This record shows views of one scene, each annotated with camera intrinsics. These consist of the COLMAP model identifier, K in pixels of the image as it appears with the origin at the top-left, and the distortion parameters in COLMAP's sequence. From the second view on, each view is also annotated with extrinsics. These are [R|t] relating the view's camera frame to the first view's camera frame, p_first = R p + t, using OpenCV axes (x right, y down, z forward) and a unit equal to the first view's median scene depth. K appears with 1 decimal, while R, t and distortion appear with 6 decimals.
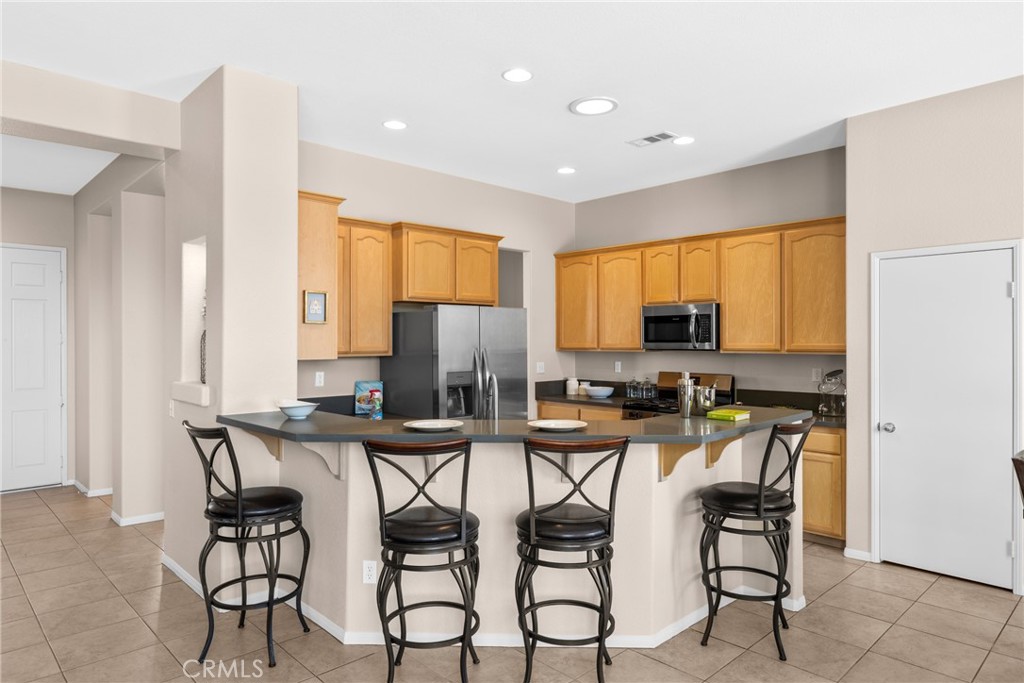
lens RADIAL K [[632.8, 0, 510.3], [0, 632.8, 336.1], [0, 0, 1]] dist [-0.002212, 0.000284]
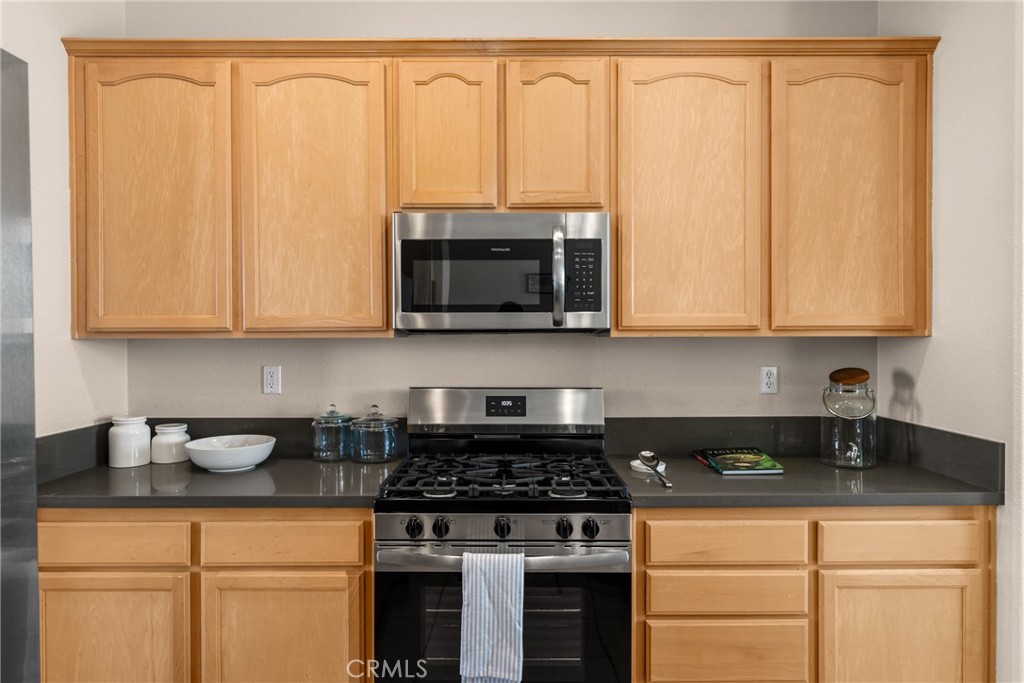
lens RADIAL K [[632.8, 0, 511.9], [0, 632.8, 332.0], [0, 0, 1]] dist [-0.002212, 0.000284]
pose [[0.687787, -0.001369, 0.725912, -0.011093], [-0.003492, 0.999980, 0.005195, 0.022922], [-0.725905, -0.006108, 0.687768, 0.824128]]
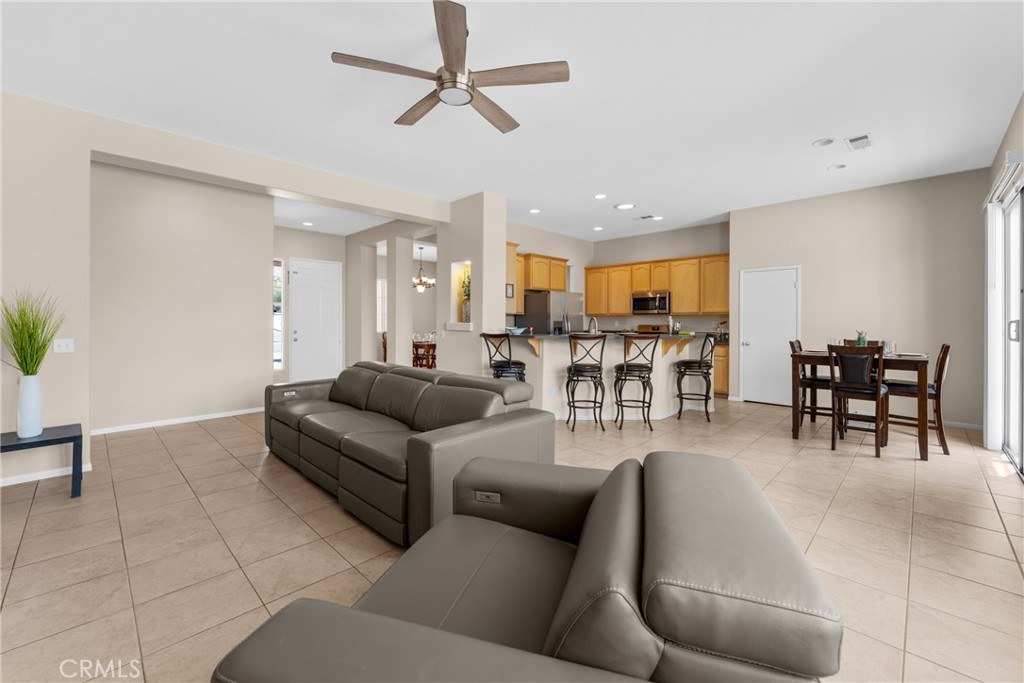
lens RADIAL K [[414.0, 0, 518.0], [0, 414.0, 320.4], [0, 0, 1]] dist [0.000512, -0.000068]
pose [[0.999297, 0.003288, 0.037340, -0.255794], [-0.003527, 0.999974, 0.006335, 0.041020], [-0.037318, -0.006463, 0.999283, -0.415616]]
